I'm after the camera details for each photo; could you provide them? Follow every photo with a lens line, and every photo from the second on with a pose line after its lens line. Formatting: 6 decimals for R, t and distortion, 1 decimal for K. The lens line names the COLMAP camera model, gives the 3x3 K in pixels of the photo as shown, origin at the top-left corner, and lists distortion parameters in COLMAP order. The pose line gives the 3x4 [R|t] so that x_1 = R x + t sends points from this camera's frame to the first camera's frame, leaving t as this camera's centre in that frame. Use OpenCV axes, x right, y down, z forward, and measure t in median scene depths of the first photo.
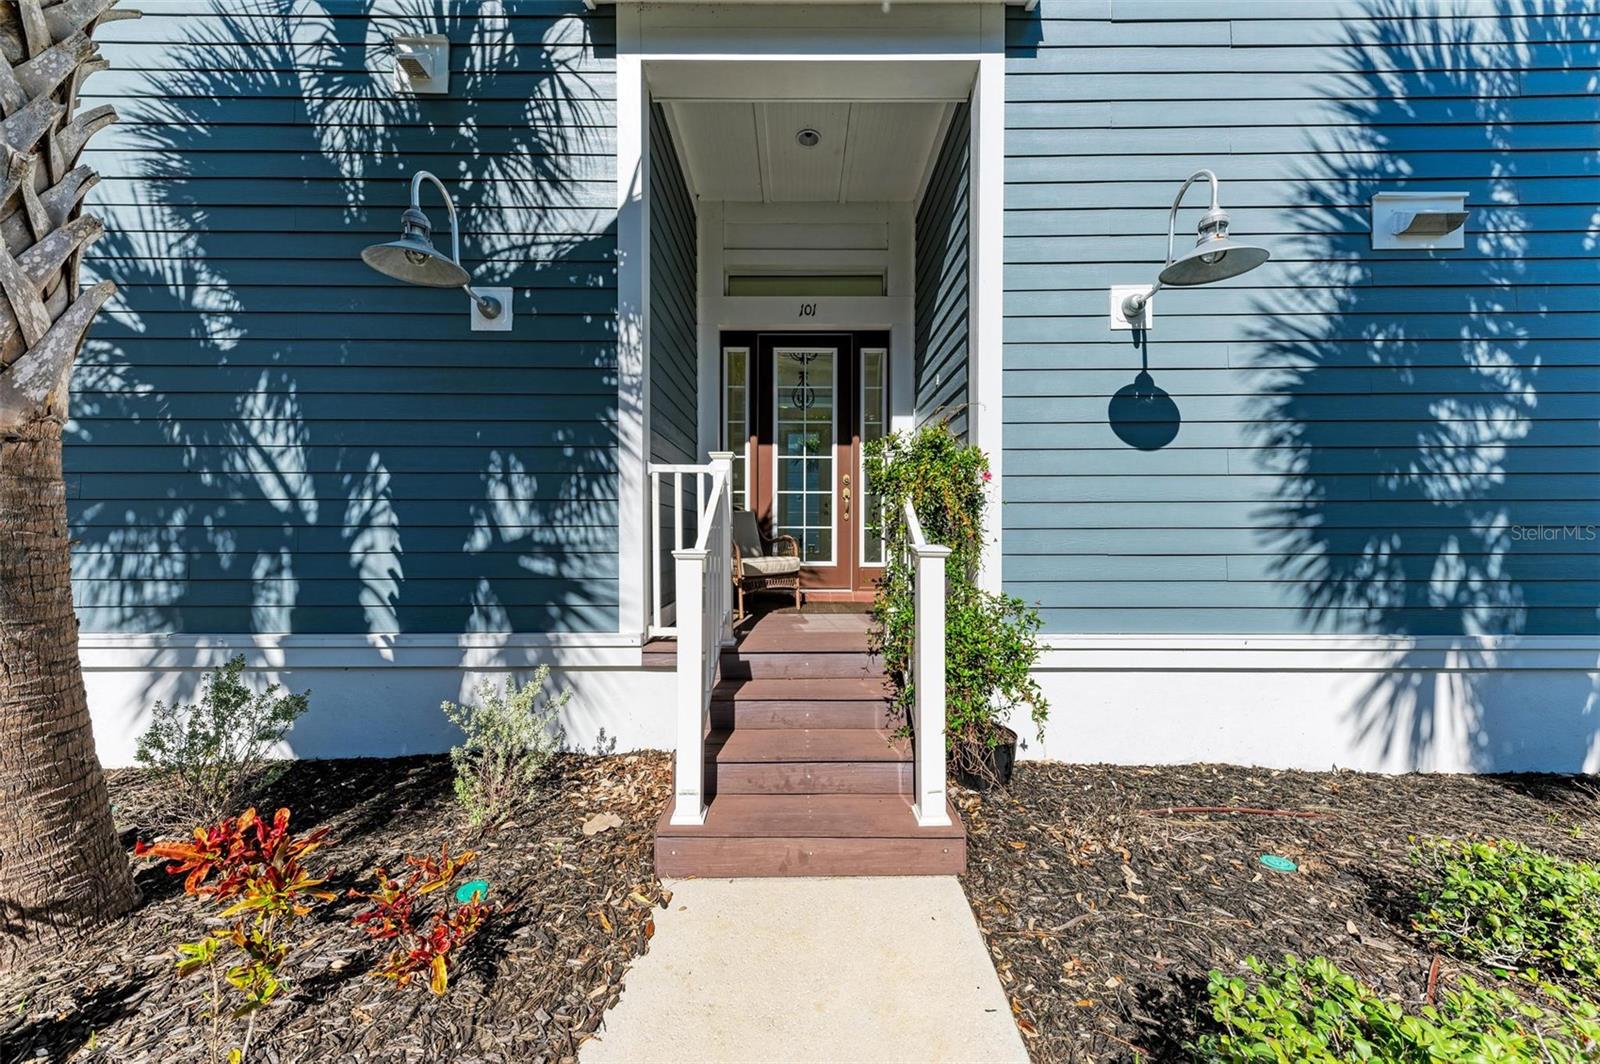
lens RADIAL K [[550.6, 0, 798.7], [0, 550.6, 543.9], [0, 0, 1]] dist [0.006584, 0.000007]
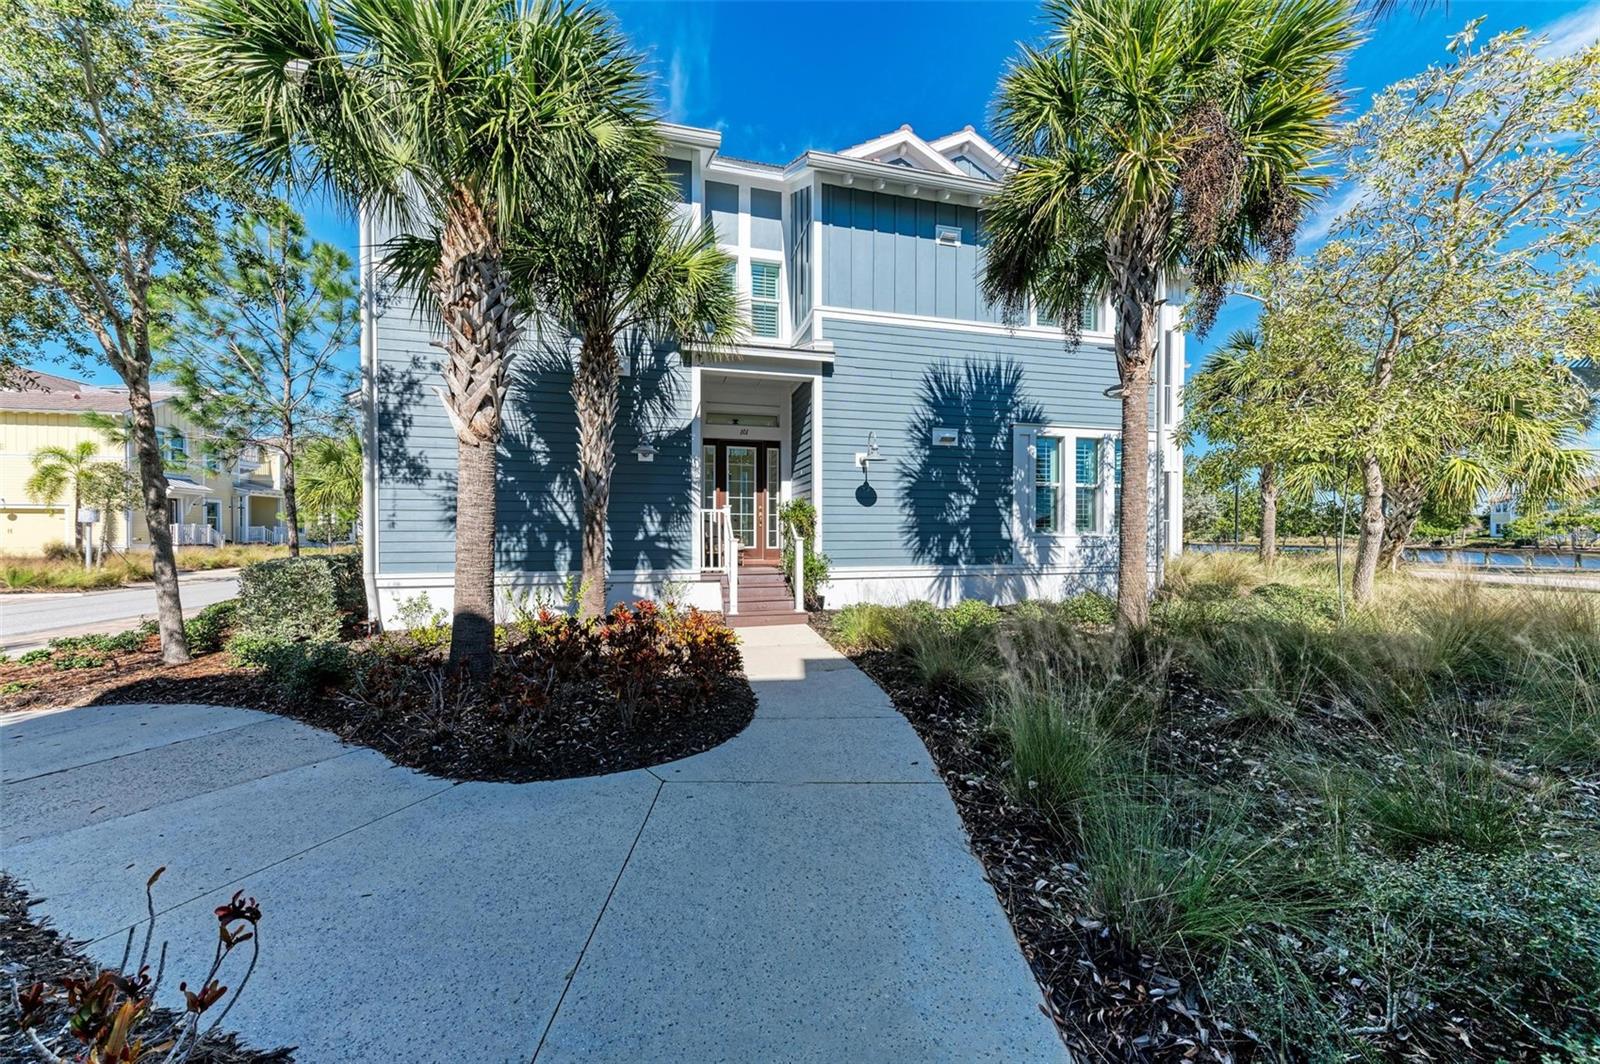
lens RADIAL K [[550.6, 0, 800.9], [0, 550.6, 536.8], [0, 0, 1]] dist [0.006584, 0.000007]
pose [[0.971081, -0.001480, 0.238747, -0.460070], [0.003481, 0.999962, -0.007956, 0.021451], [-0.238726, 0.008557, 0.971049, -1.890961]]
